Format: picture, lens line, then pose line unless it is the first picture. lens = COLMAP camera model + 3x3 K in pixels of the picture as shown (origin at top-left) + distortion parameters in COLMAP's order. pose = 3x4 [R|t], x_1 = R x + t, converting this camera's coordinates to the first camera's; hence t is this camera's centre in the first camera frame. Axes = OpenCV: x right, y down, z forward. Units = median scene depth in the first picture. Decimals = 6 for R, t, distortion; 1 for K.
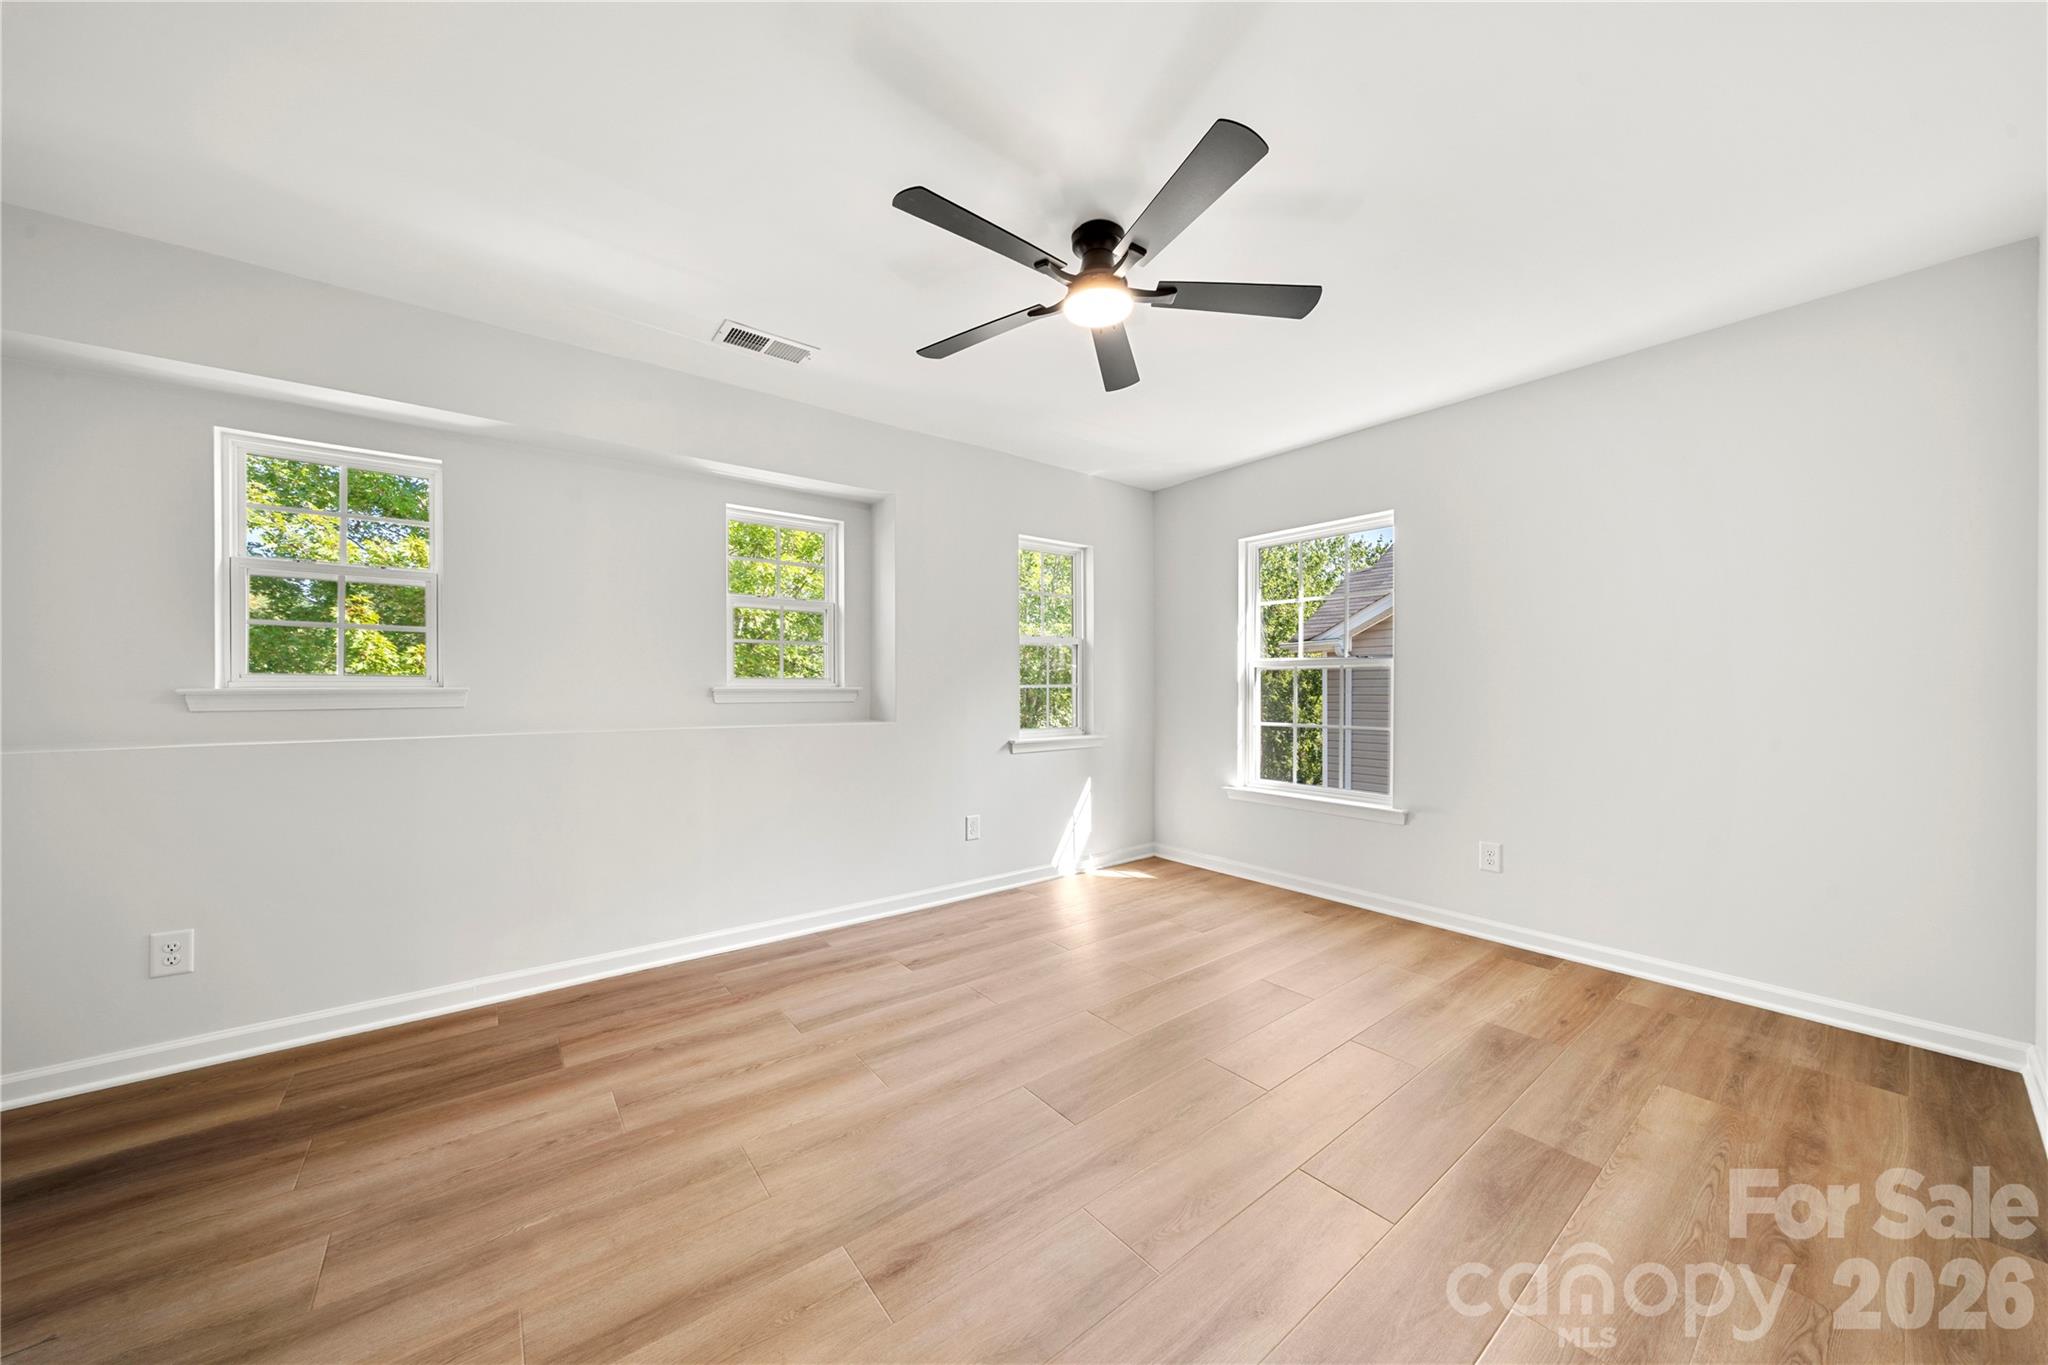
lens RADIAL K [[707.5, 0, 1033.0], [0, 707.5, 675.5], [0, 0, 1]] dist [-0.004341, 0.000139]
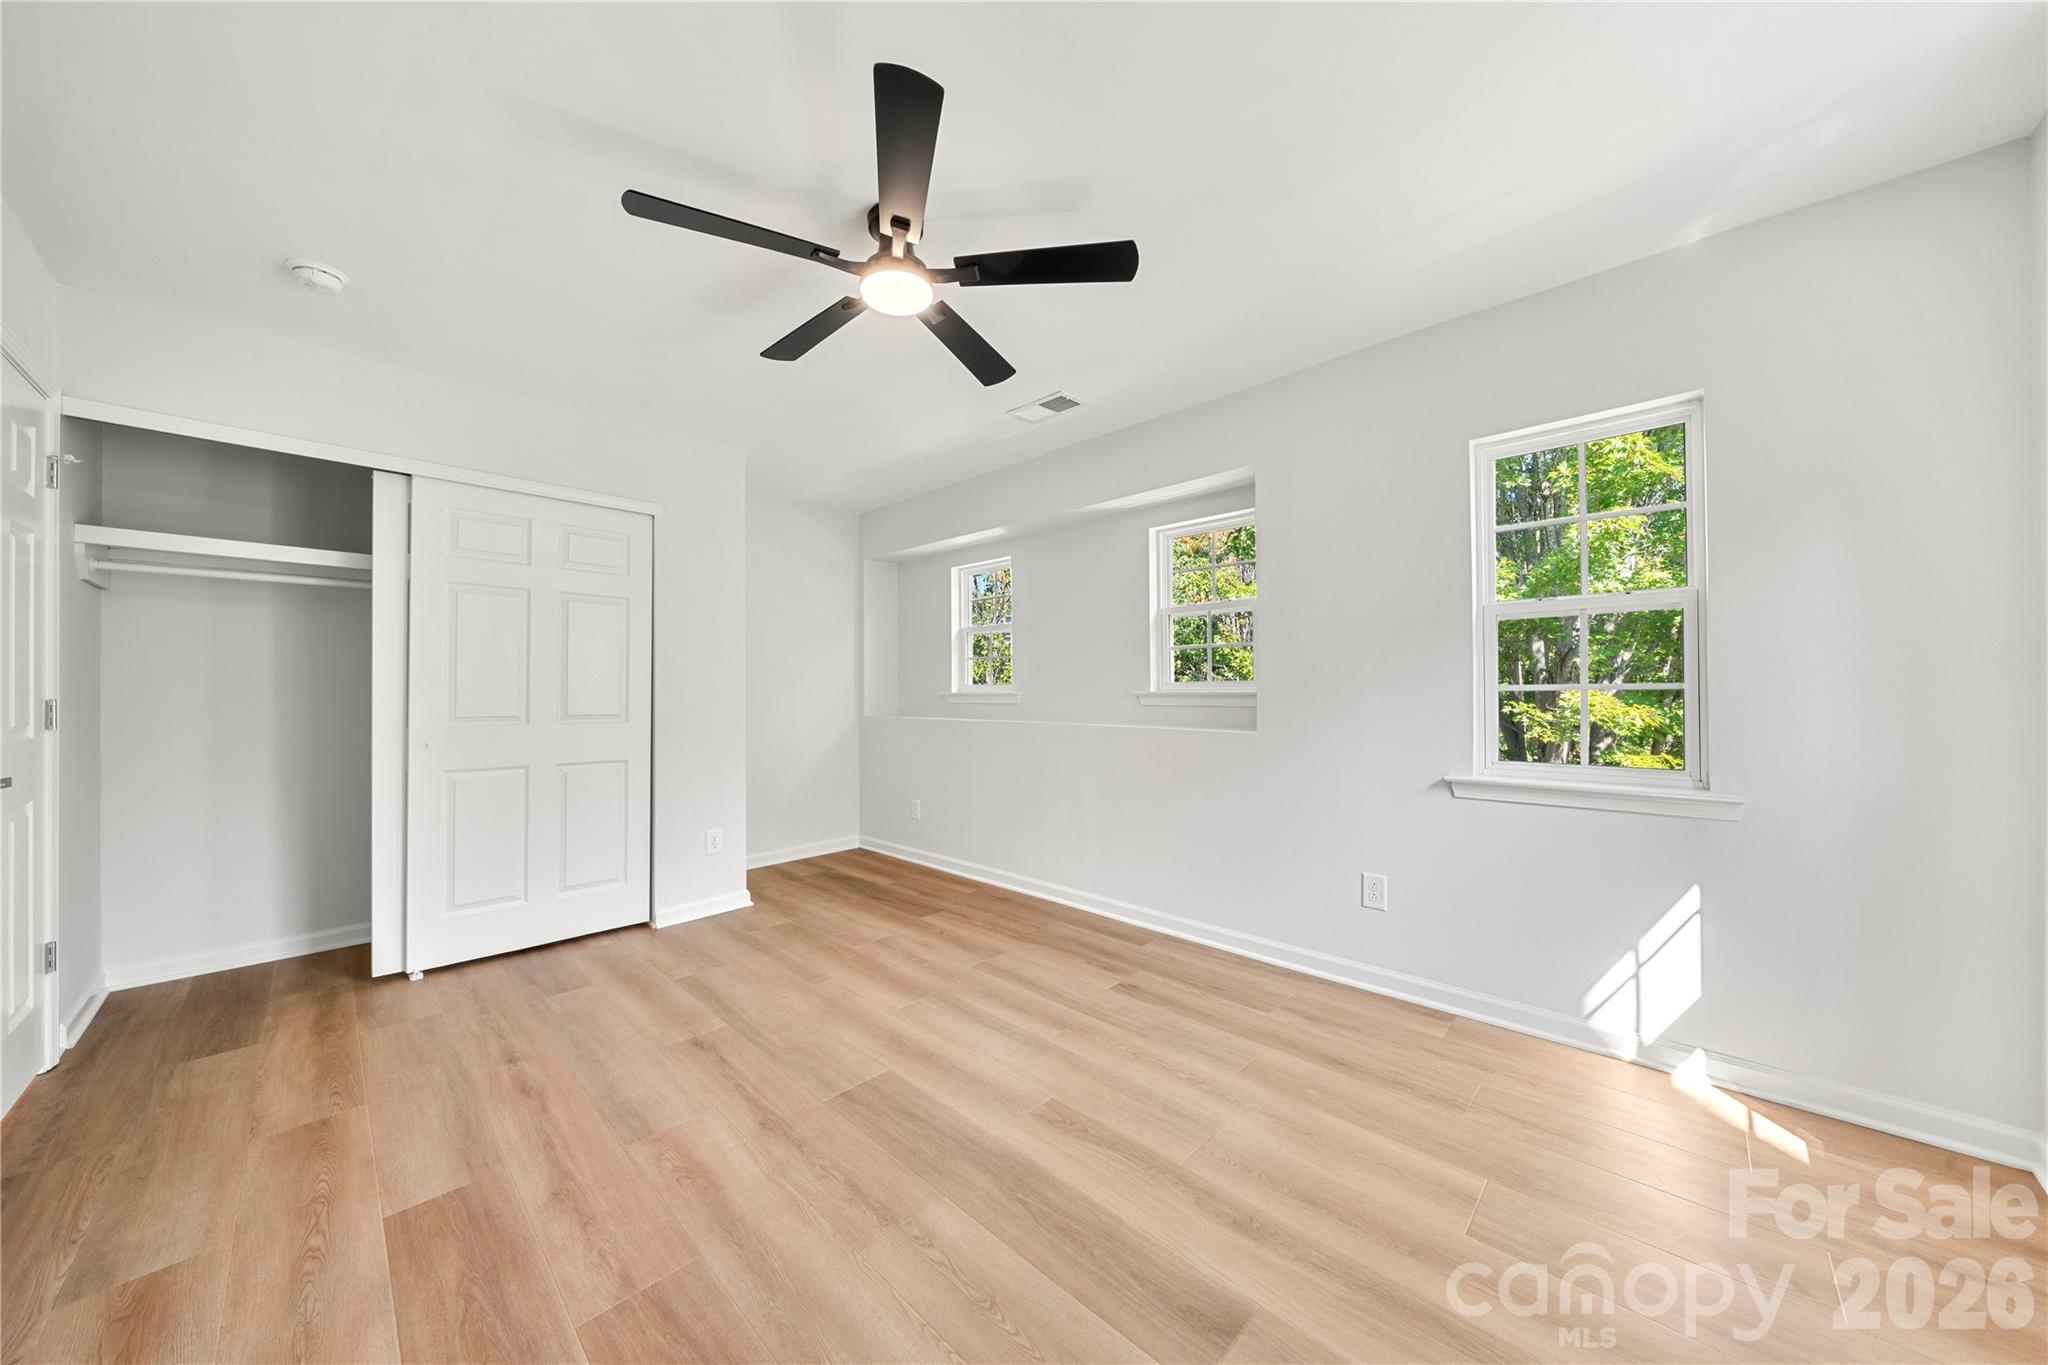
lens RADIAL K [[707.5, 0, 1027.6], [0, 707.5, 683.4], [0, 0, 1]] dist [-0.004341, 0.000139]
pose [[0.121135, -0.008391, -0.992601, 0.847222], [0.018150, 0.999816, -0.006237, 0.009193], [0.992470, -0.017260, 0.121265, 0.860252]]
